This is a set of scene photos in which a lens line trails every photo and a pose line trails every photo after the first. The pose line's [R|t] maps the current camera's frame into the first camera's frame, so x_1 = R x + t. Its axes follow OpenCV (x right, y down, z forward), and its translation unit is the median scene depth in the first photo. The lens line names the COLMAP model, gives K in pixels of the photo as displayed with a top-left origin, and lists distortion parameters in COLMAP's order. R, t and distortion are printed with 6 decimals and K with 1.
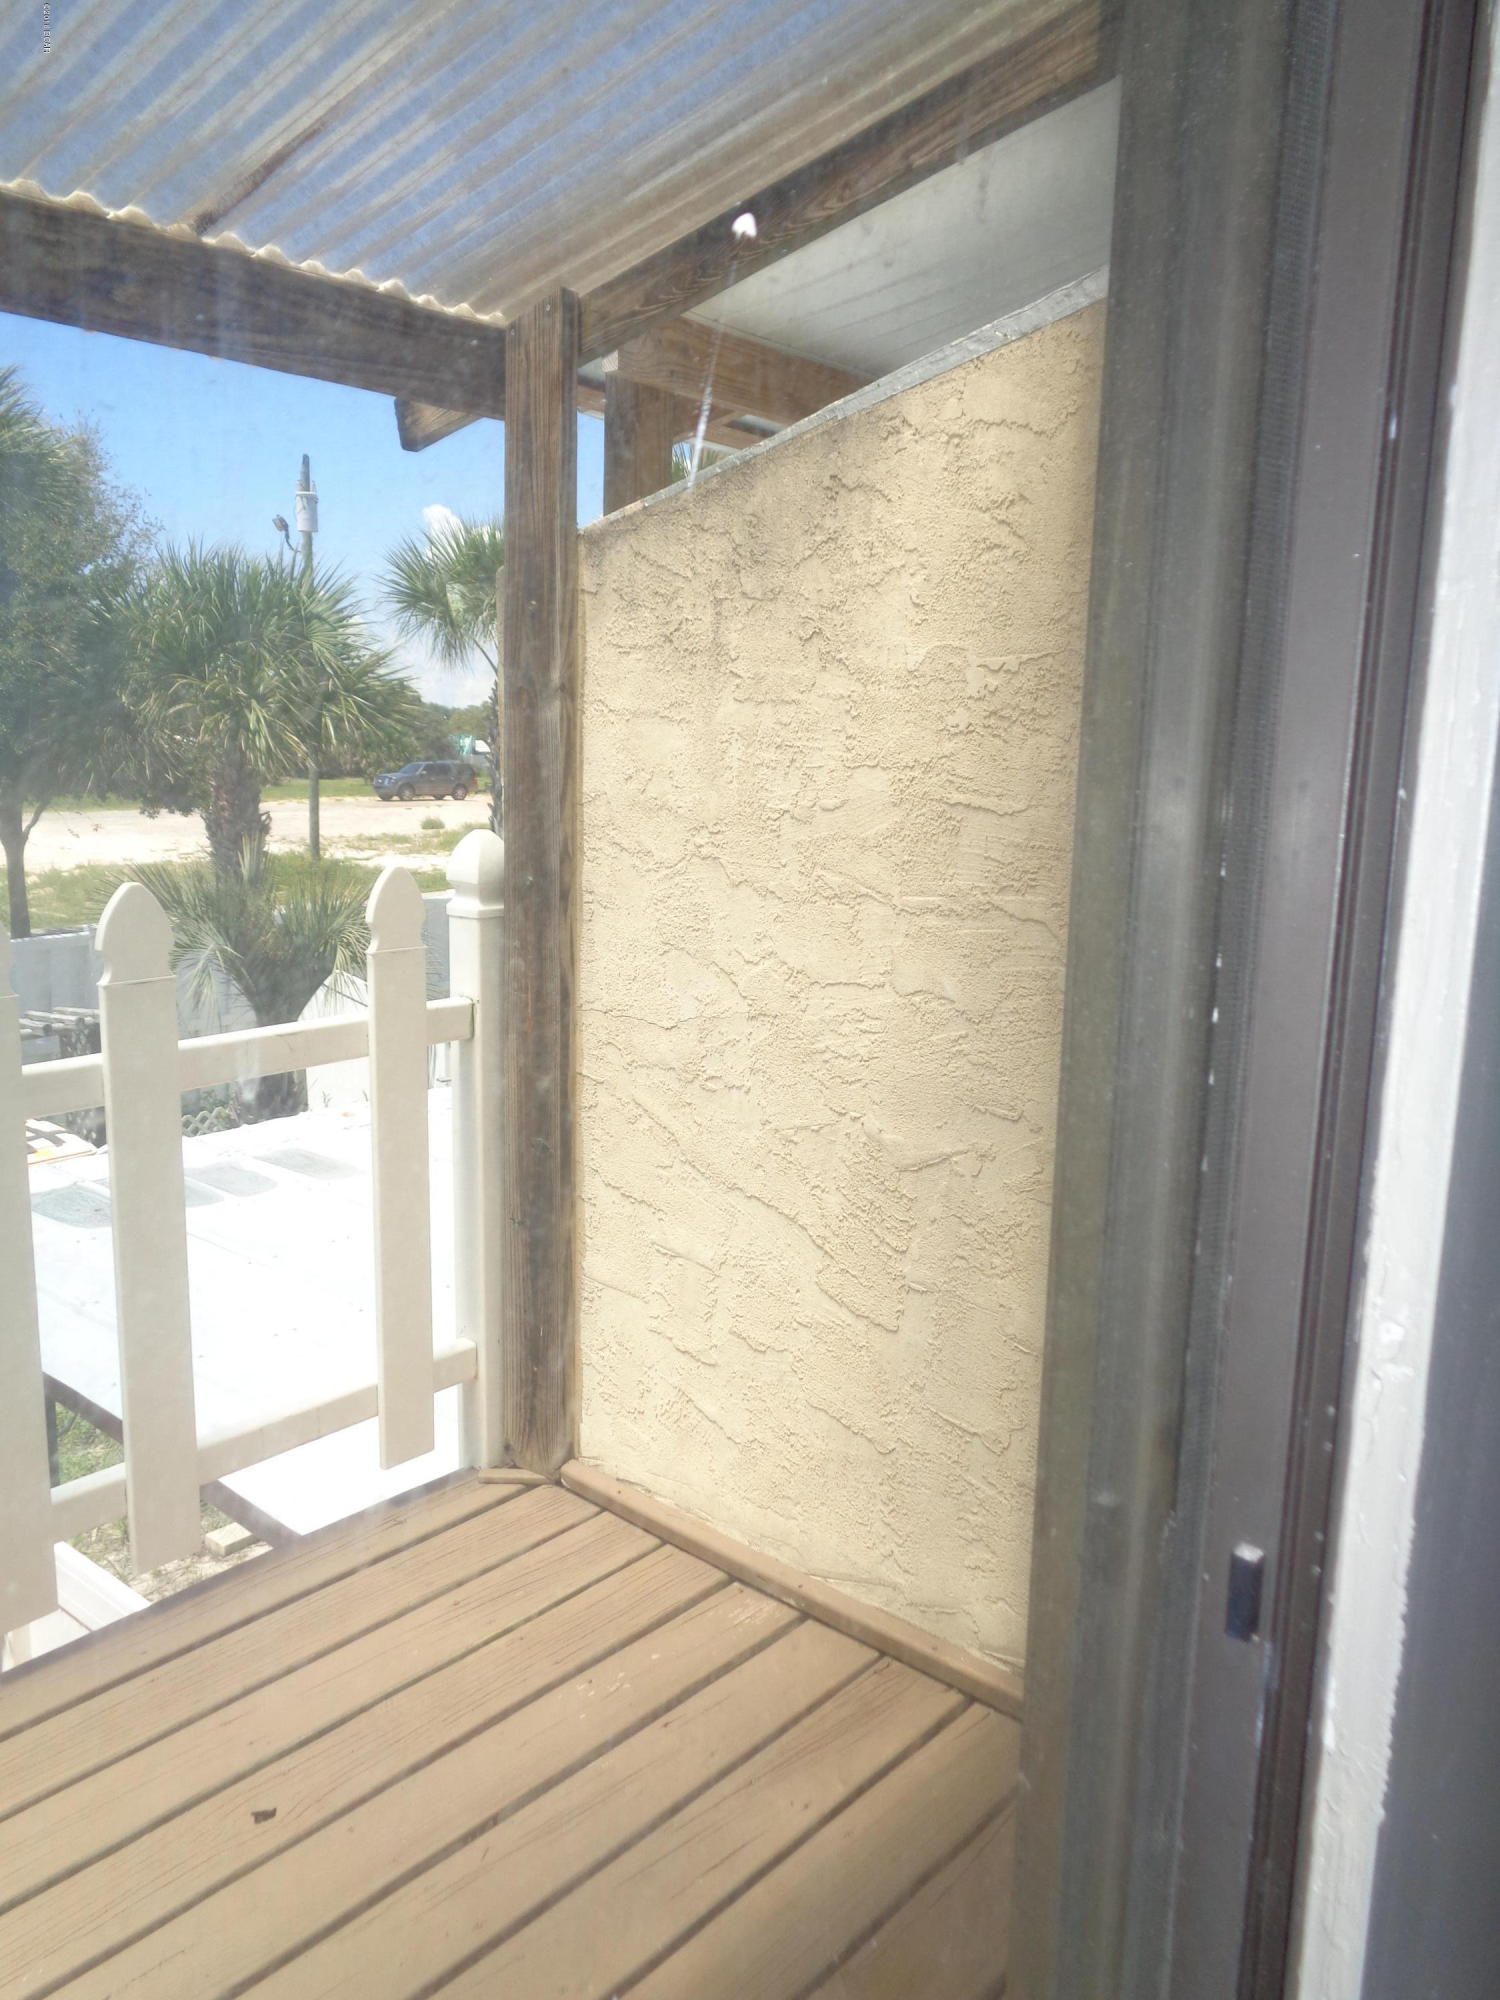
lens RADIAL K [[1504.5, 0, 735.1], [0, 1504.5, 1010.3], [0, 0, 1]] dist [0.006264, -0.002773]
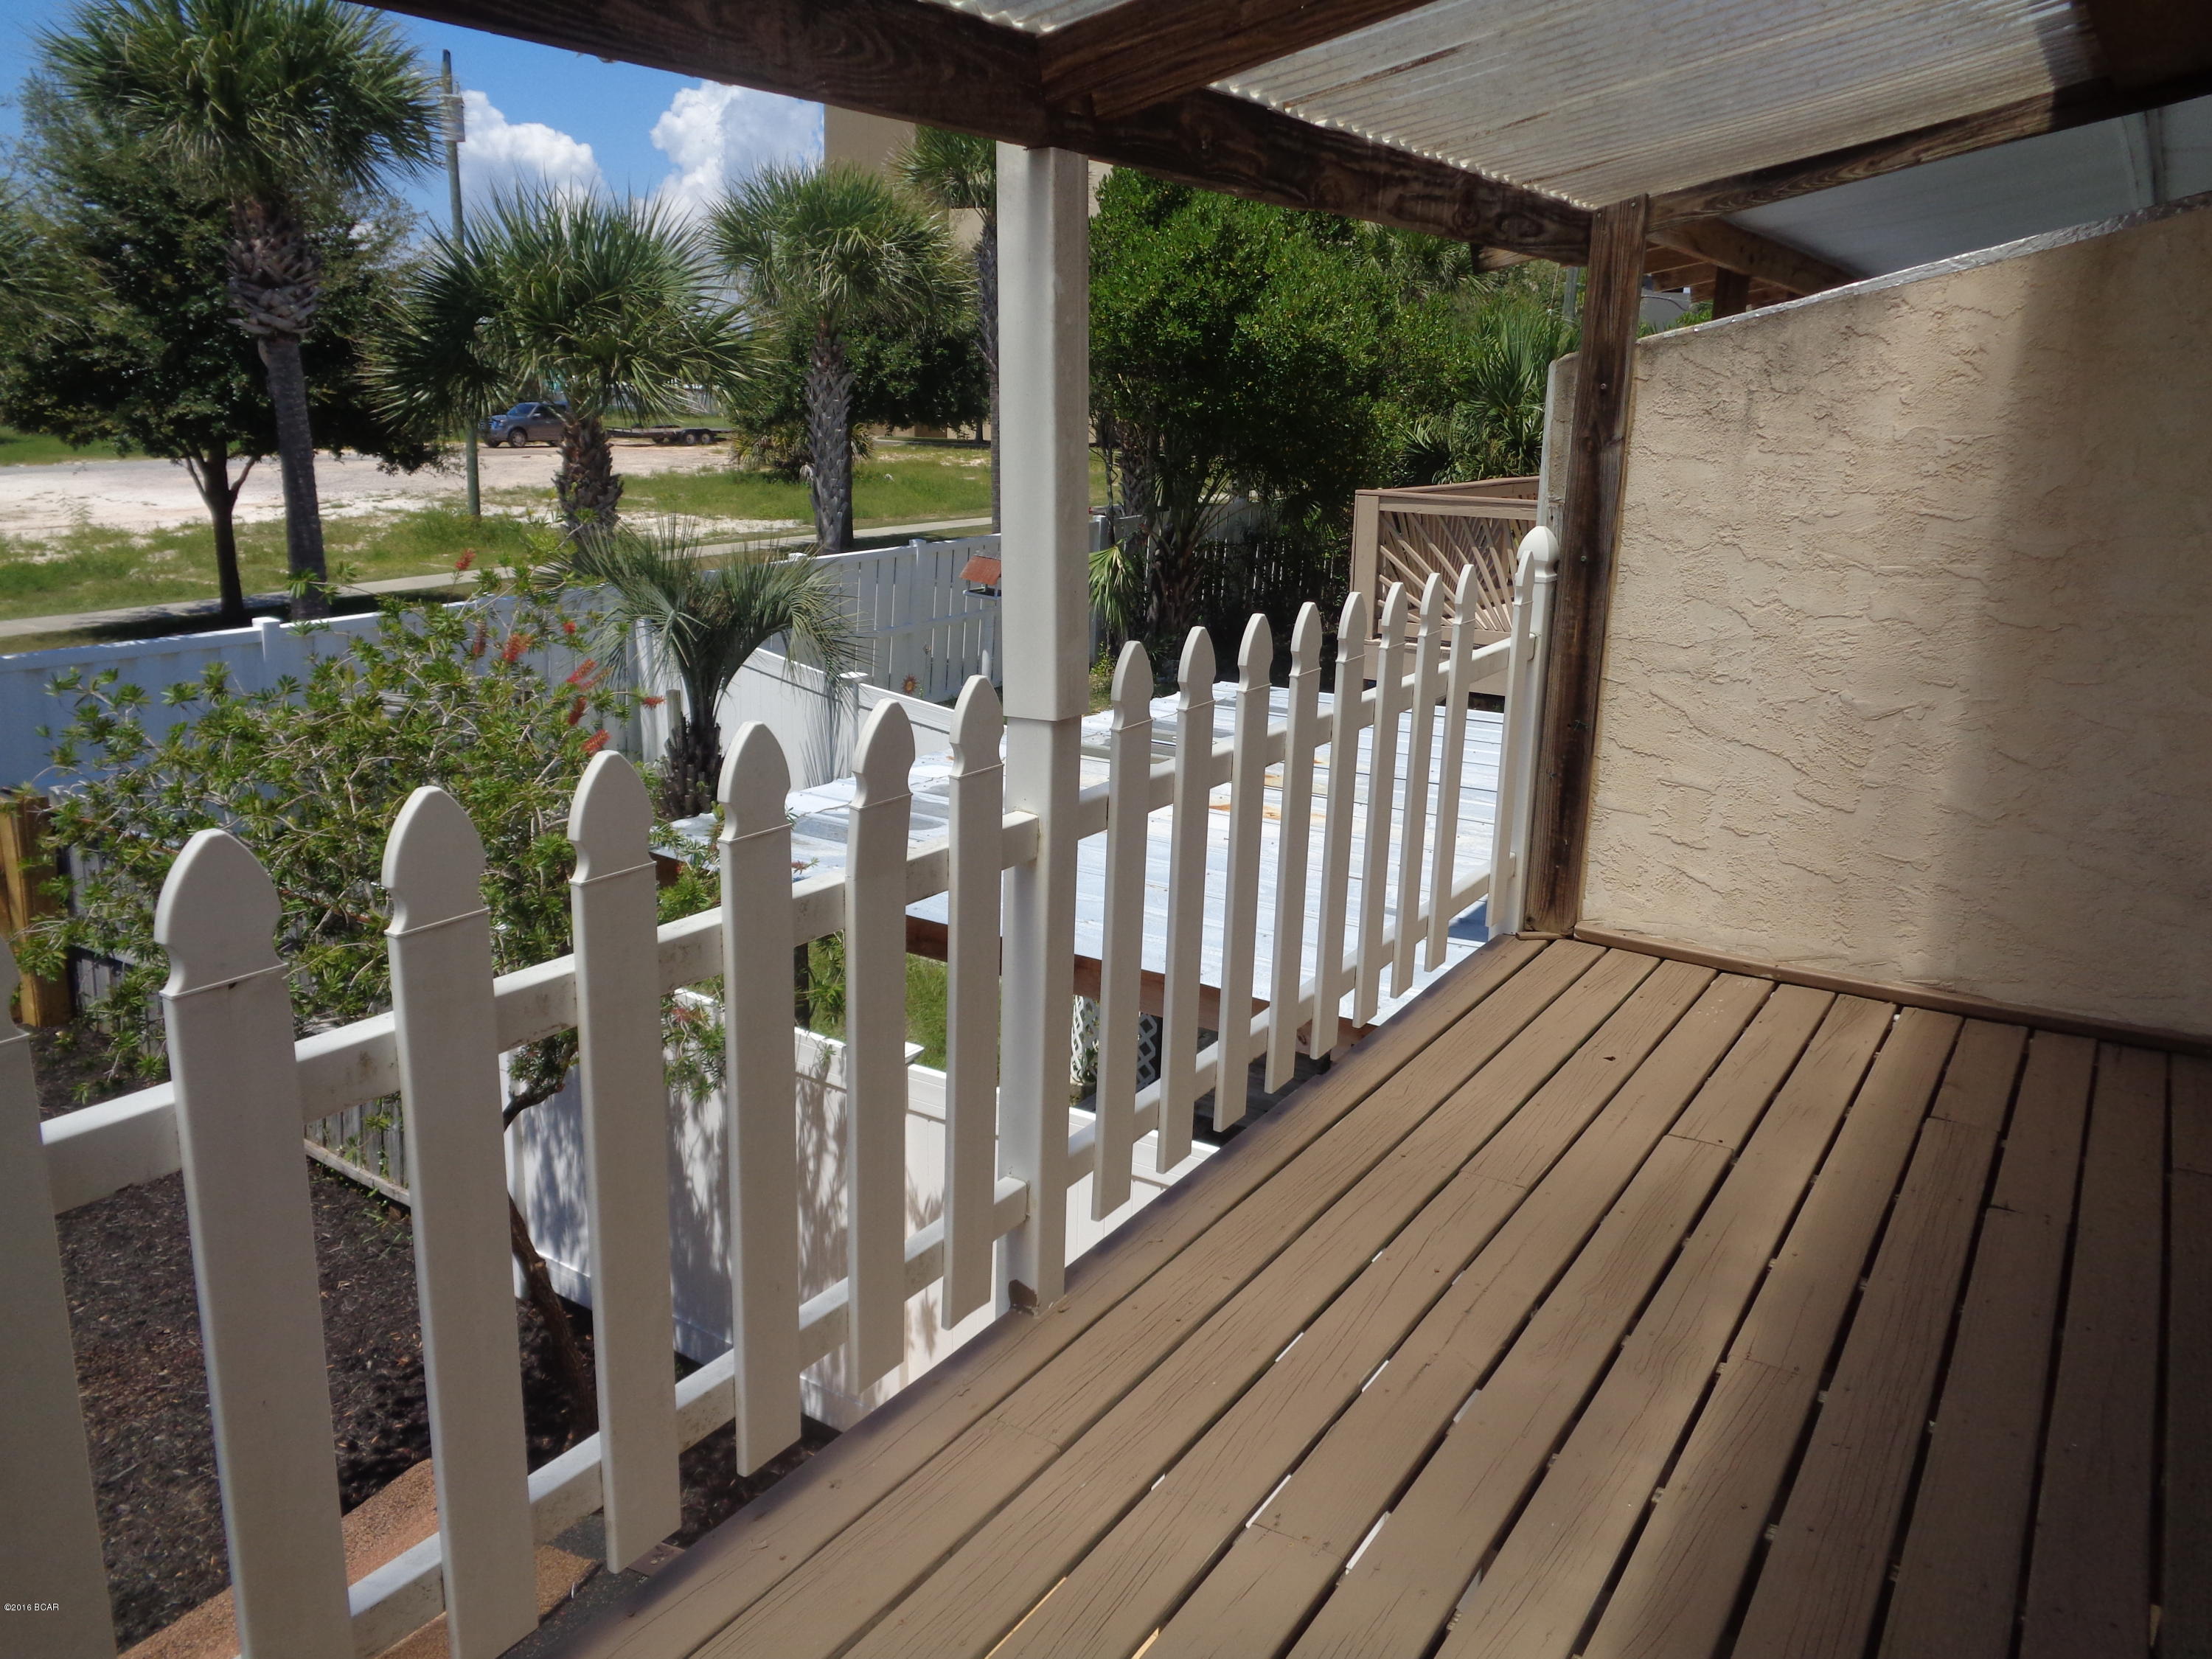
lens RADIAL K [[1664.0, 0, 1099.3], [0, 1664.0, 840.8], [0, 0, 1]] dist [0.006264, -0.002773]
pose [[0.989168, -0.040698, 0.141032, -1.035680], [0.026734, 0.994675, 0.099531, 0.026065], [-0.144332, -0.094682, 0.984989, -0.803992]]
